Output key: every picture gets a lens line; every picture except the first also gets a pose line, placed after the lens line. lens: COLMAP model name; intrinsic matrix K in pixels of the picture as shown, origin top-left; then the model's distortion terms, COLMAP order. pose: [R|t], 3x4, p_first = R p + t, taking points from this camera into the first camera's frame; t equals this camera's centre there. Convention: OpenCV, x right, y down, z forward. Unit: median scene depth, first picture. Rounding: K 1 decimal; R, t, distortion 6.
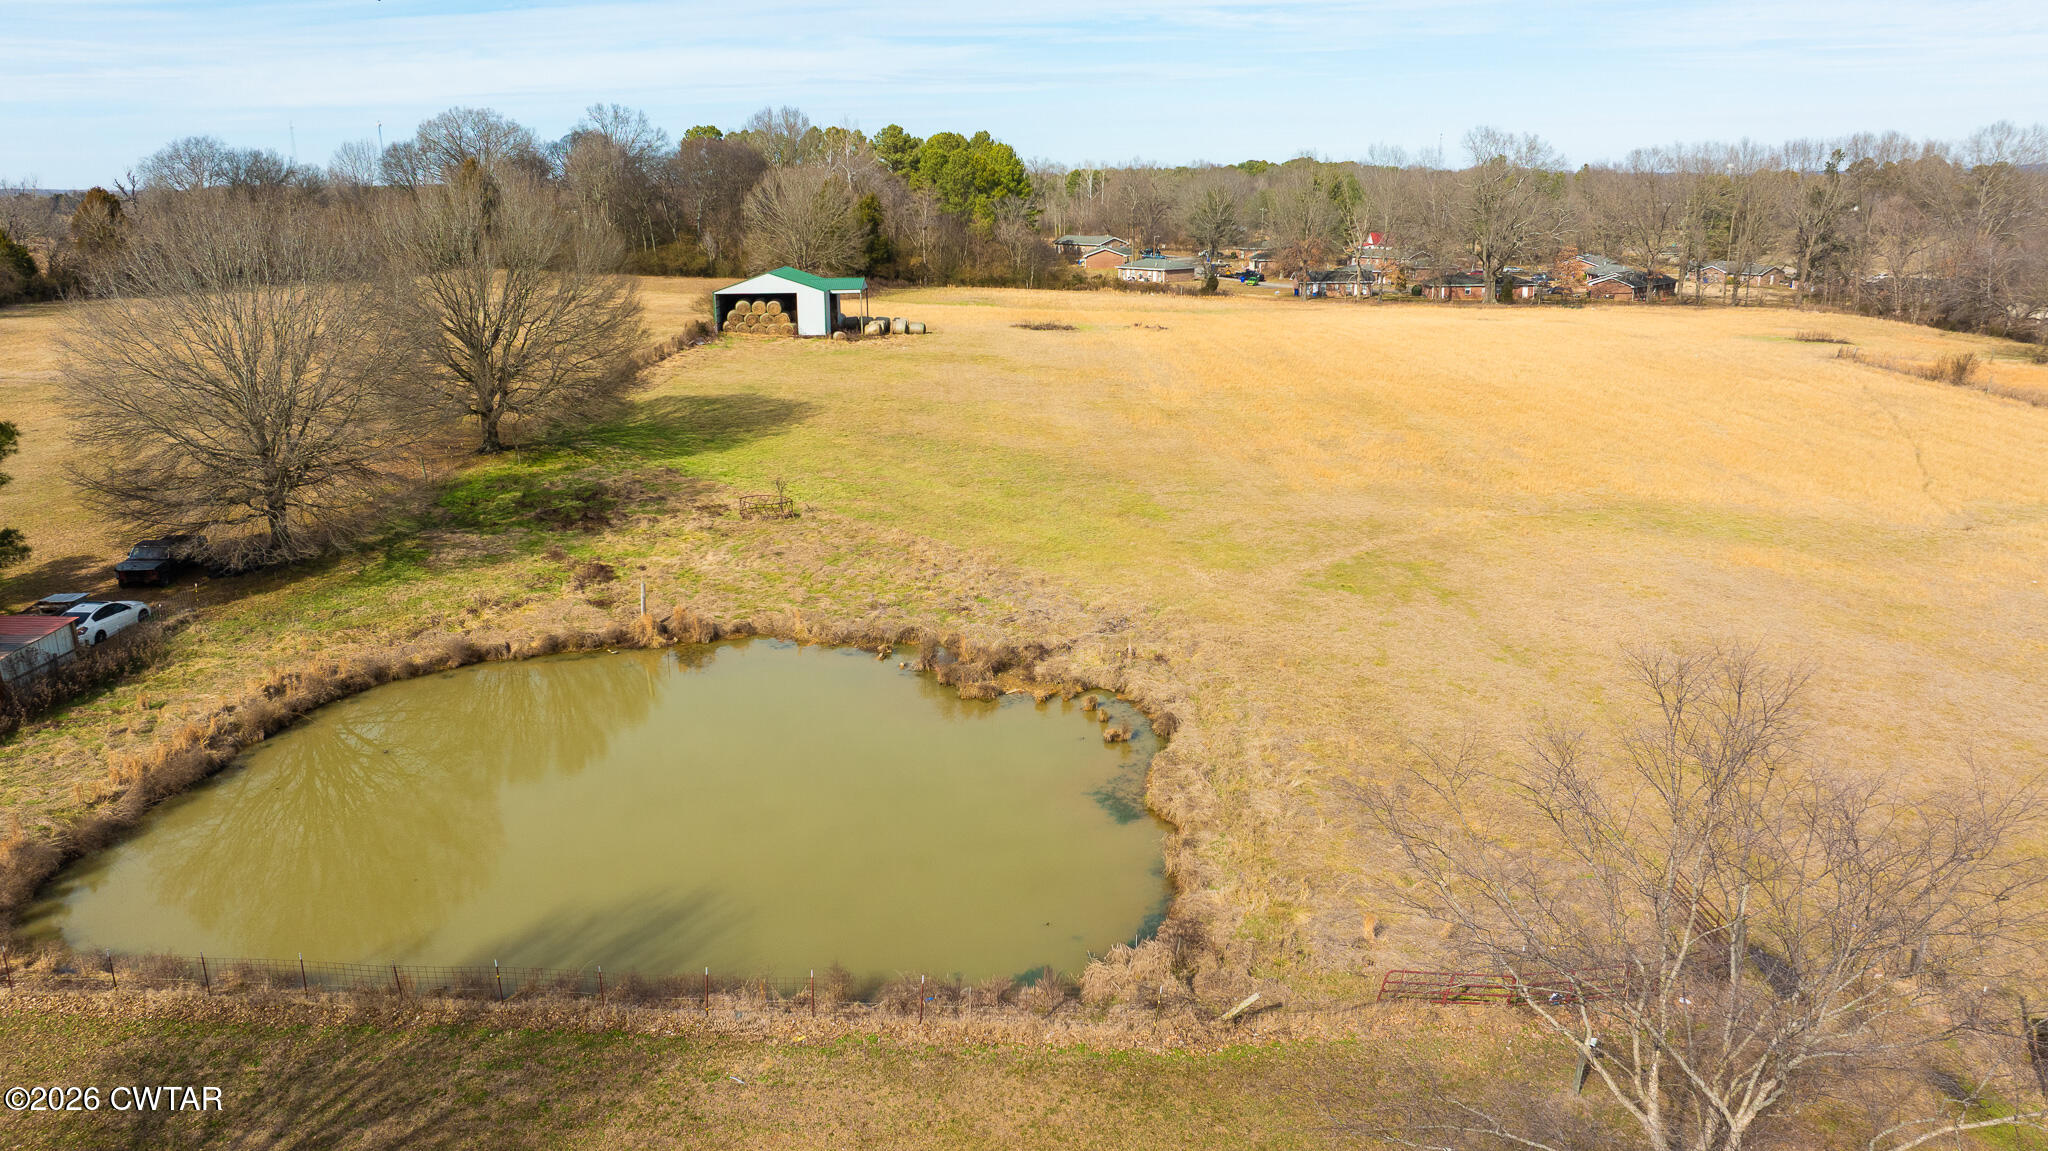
lens RADIAL K [[1423.8, 0, 1021.3], [0, 1423.8, 589.2], [0, 0, 1]] dist [-0.055899, 0.057149]
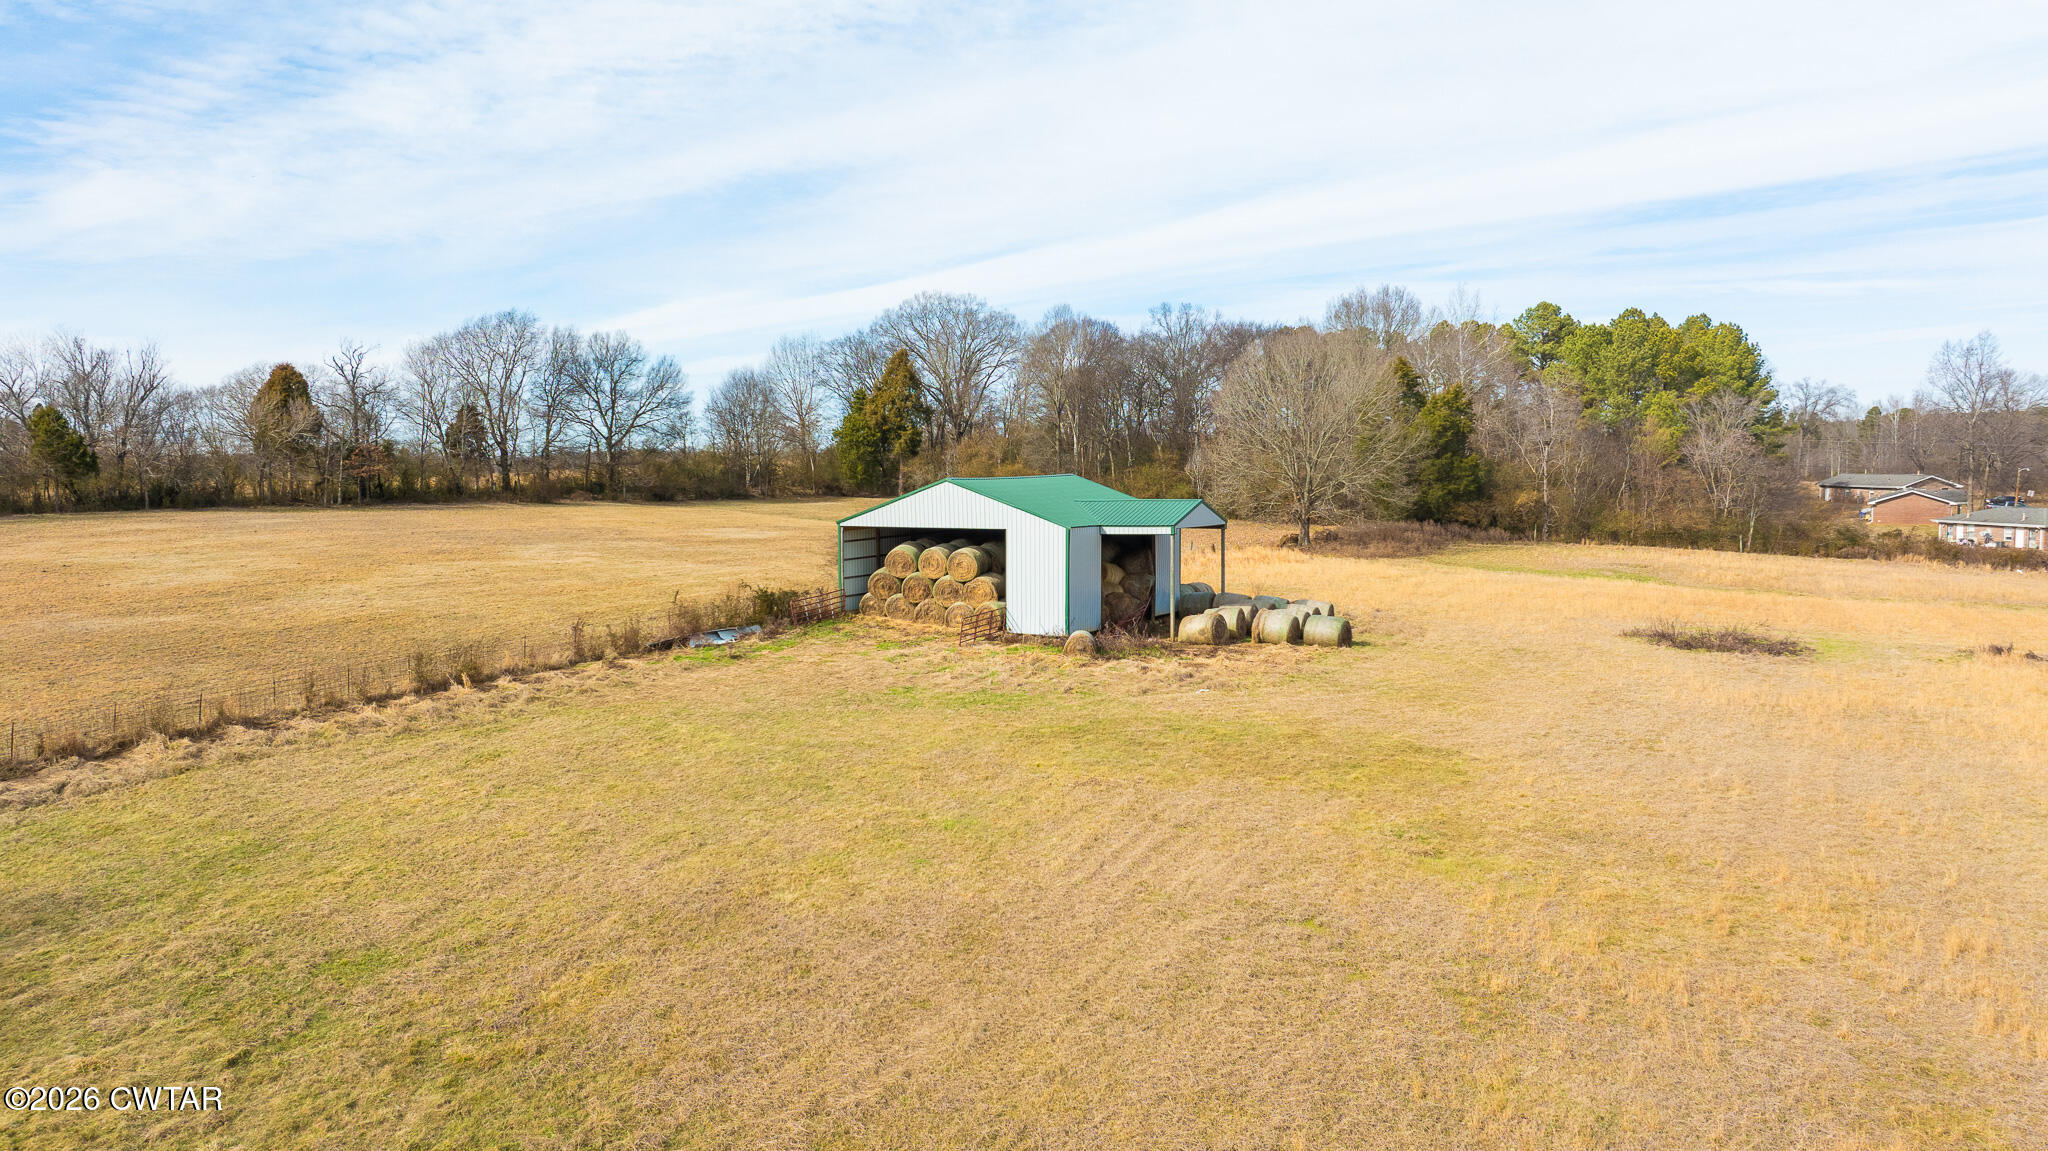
lens RADIAL K [[1423.8, 0, 1031.8], [0, 1423.8, 575.2], [0, 0, 1]] dist [-0.055899, 0.057149]
pose [[0.874799, 0.042487, -0.482620, 0.027730], [-0.132636, 0.979093, -0.154225, -0.085991], [0.465977, 0.198928, 0.862144, 0.420658]]
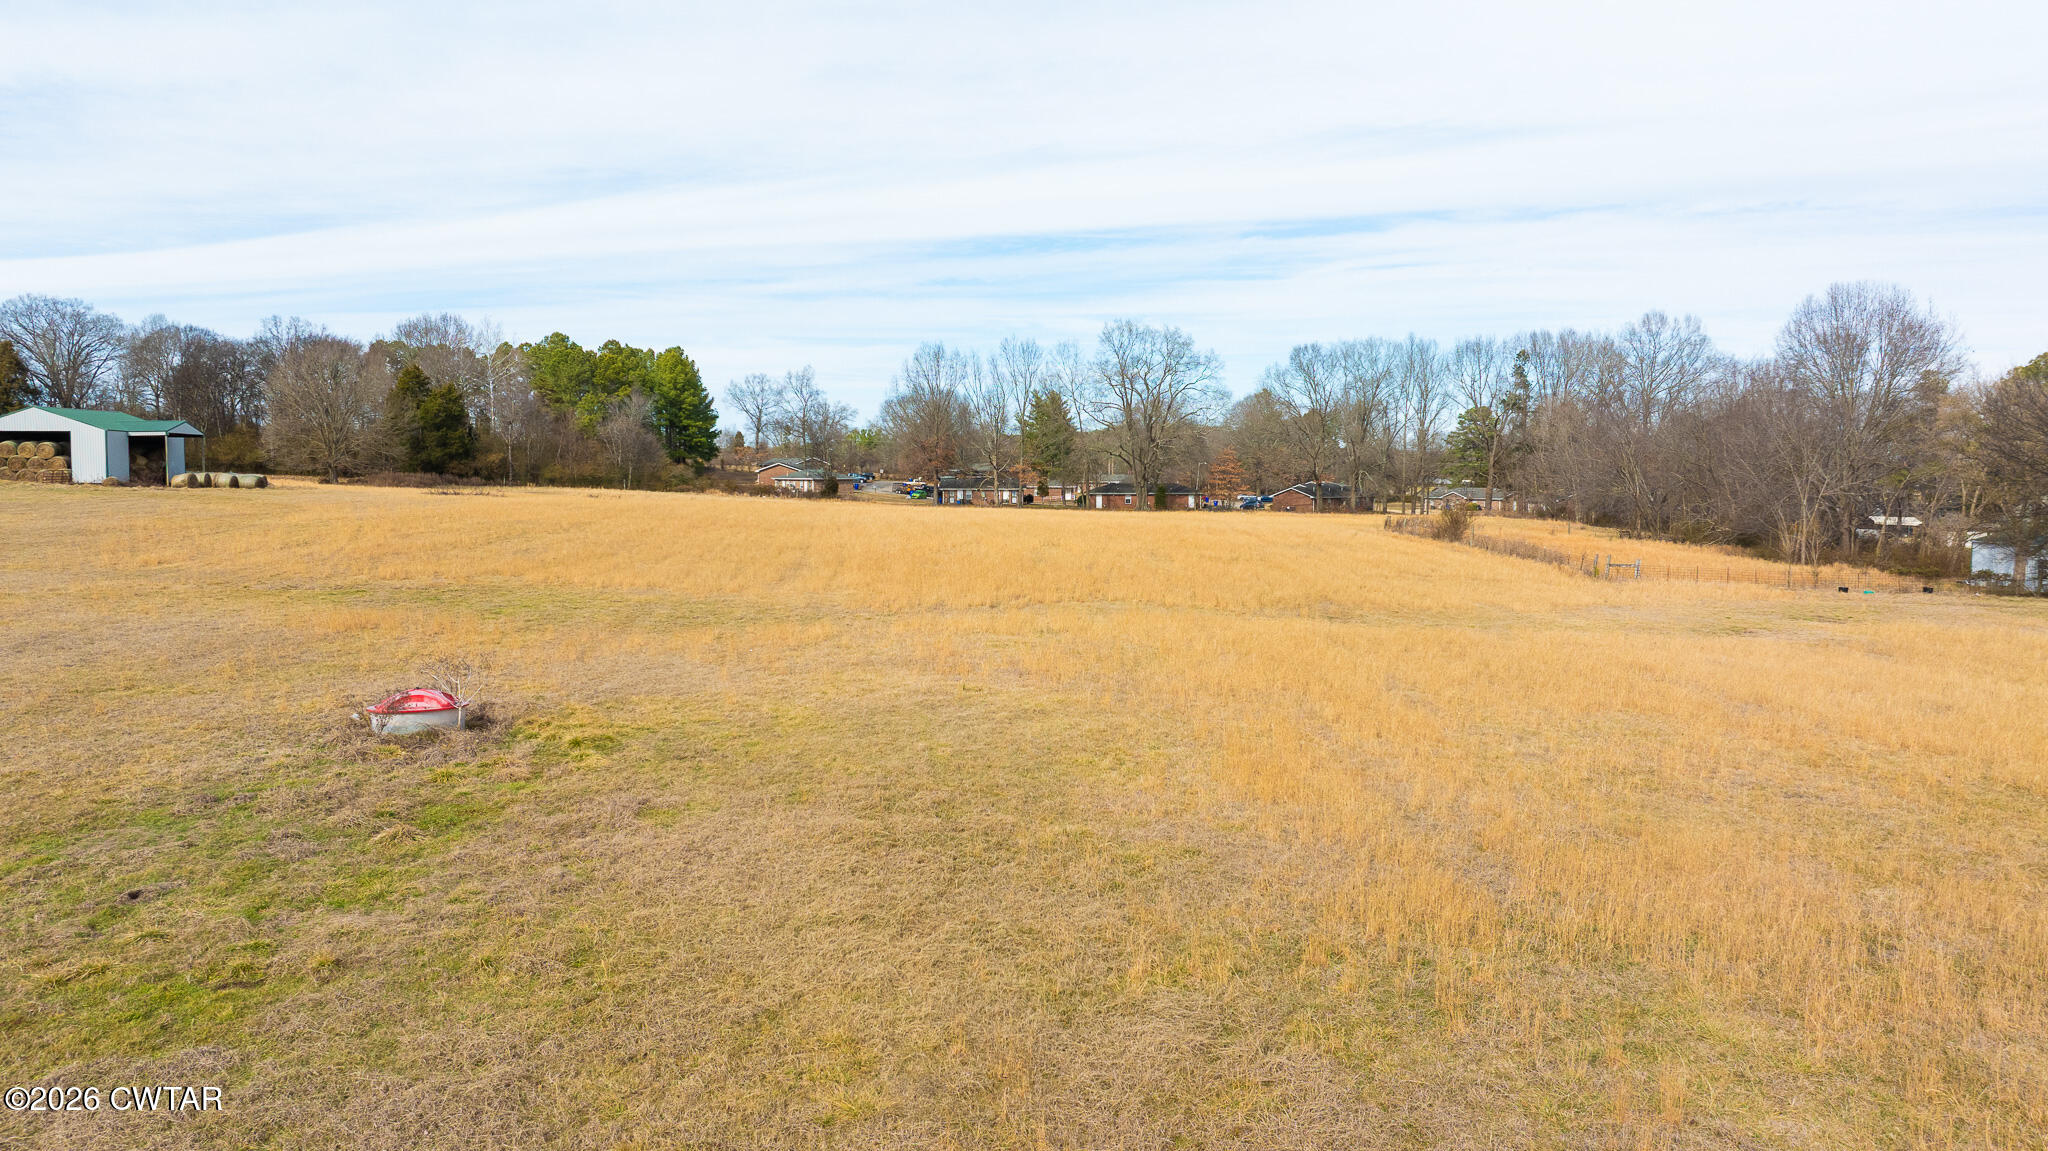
lens RADIAL K [[1423.8, 0, 1035.4], [0, 1423.8, 580.3], [0, 0, 1]] dist [-0.055899, 0.057149]
pose [[0.999490, 0.010213, 0.030266, 0.238008], [-0.003856, 0.979161, -0.203048, 0.023710], [-0.031709, 0.202828, 0.978701, 0.134698]]
